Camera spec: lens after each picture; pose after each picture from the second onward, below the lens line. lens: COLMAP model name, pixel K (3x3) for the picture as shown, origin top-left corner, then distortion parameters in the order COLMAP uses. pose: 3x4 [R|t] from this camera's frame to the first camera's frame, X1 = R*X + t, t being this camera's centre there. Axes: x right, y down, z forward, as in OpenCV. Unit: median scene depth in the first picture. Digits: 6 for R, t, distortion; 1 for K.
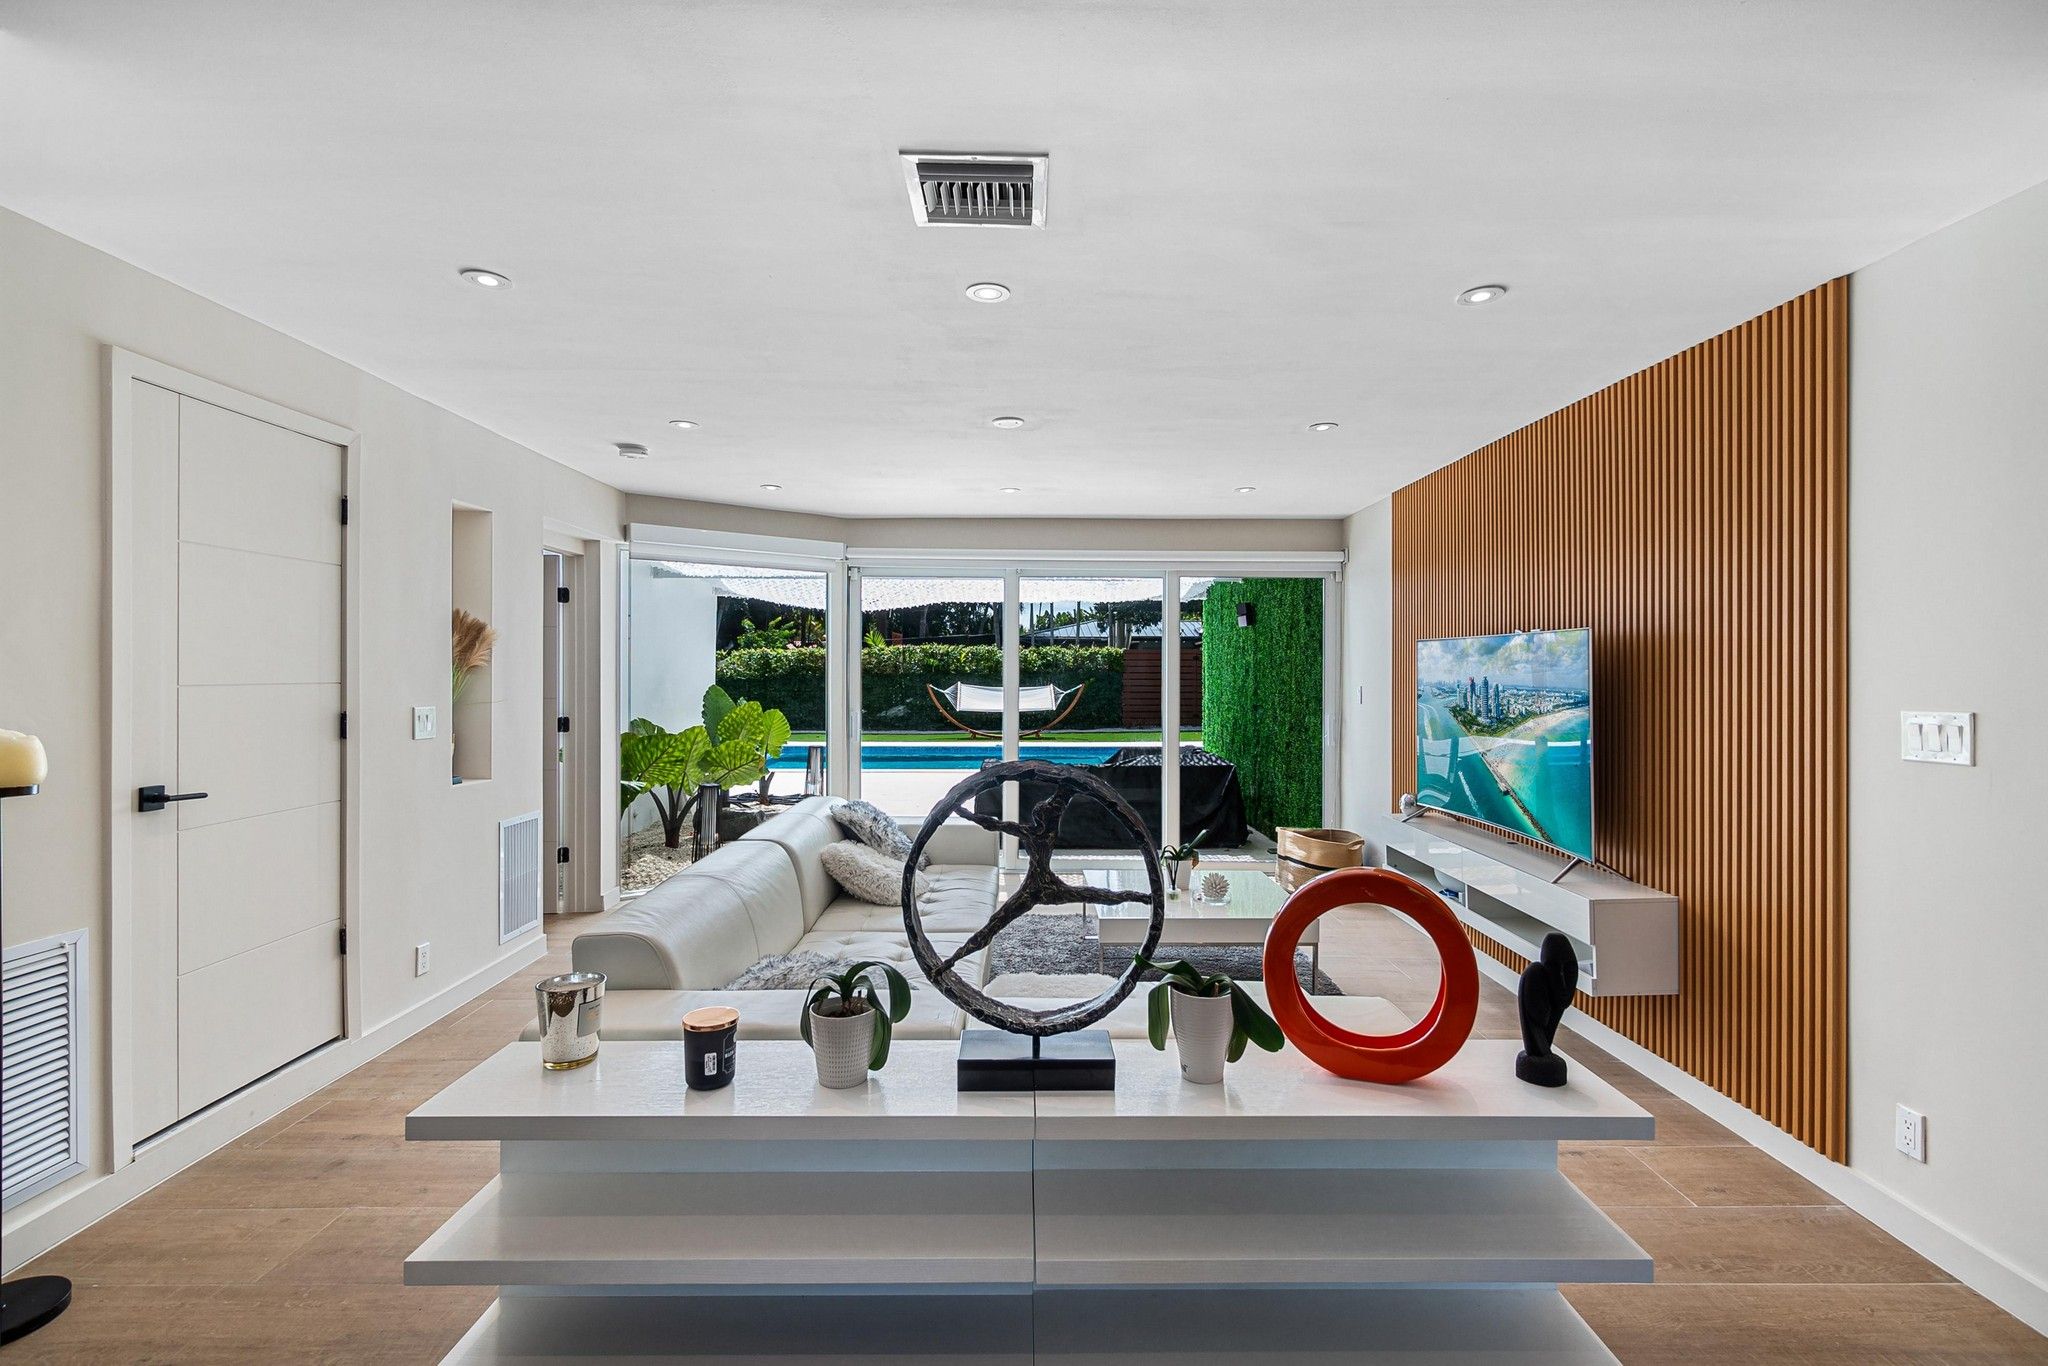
lens RADIAL K [[918.9, 0, 1029.9], [0, 918.9, 677.4], [0, 0, 1]] dist [0.000293, 0.000030]
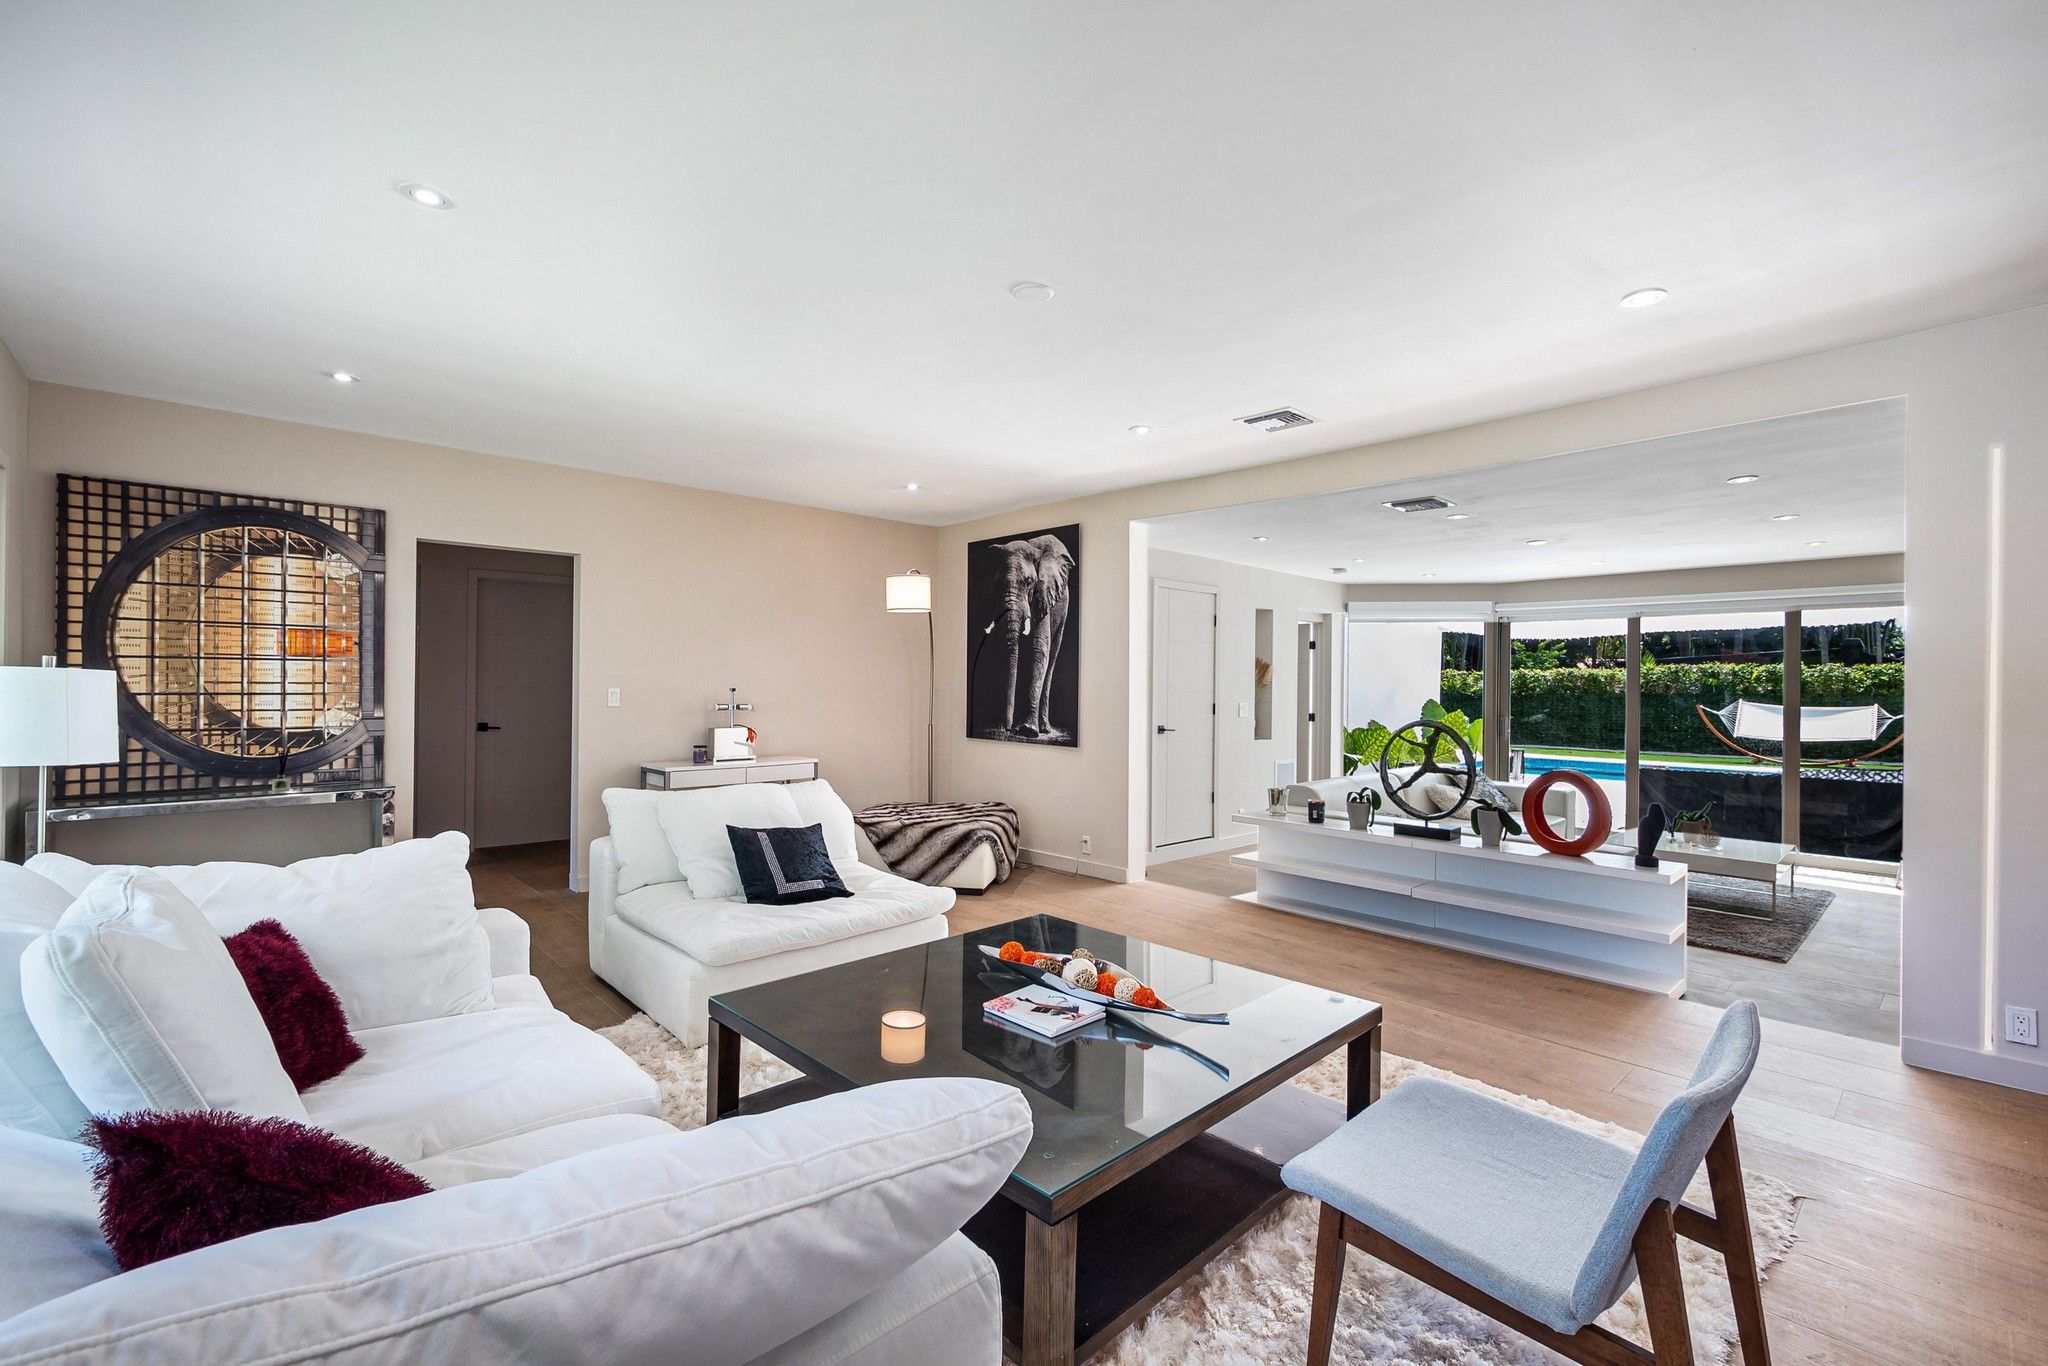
lens RADIAL K [[918.9, 0, 1029.9], [0, 918.9, 677.4], [0, 0, 1]] dist [0.000293, 0.000030]
pose [[0.677815, -0.001730, -0.735230, 0.570293], [-0.013308, 0.999805, -0.014622, 0.009005], [0.735112, 0.019695, 0.677660, -0.809182]]
